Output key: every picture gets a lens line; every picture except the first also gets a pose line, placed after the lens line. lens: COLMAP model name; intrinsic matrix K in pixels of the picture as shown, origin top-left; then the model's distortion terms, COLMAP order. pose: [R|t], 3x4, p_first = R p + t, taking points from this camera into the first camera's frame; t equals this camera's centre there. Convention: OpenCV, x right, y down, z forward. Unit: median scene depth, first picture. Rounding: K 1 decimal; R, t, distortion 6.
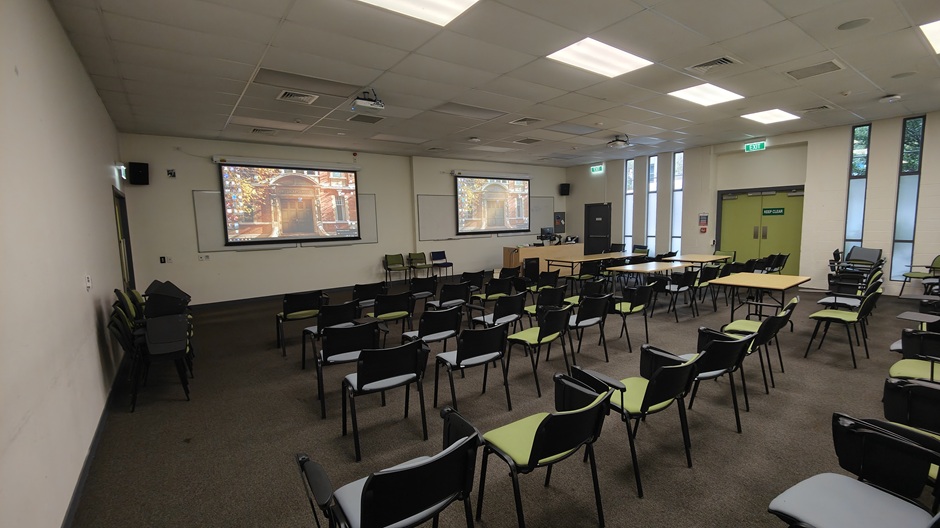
lens RADIAL K [[416.5, 0, 472.5], [0, 416.5, 265.9], [0, 0, 1]] dist [0.028810, -0.000153]
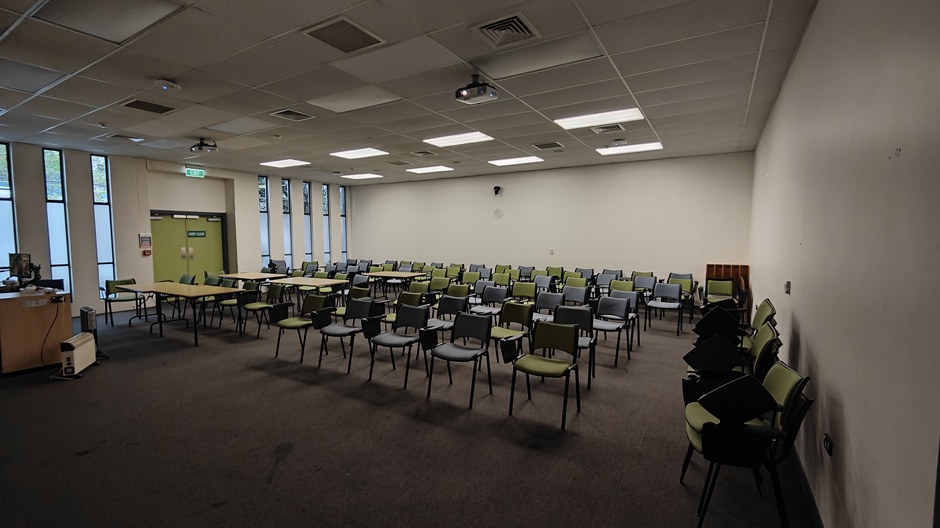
lens RADIAL K [[416.5, 0, 476.5], [0, 416.5, 260.2], [0, 0, 1]] dist [0.028810, -0.000153]
pose [[-0.428898, -0.037592, 0.902571, -0.483493], [0.113381, 0.988993, 0.095070, -0.067756], [-0.896210, 0.143110, -0.419914, 0.670972]]
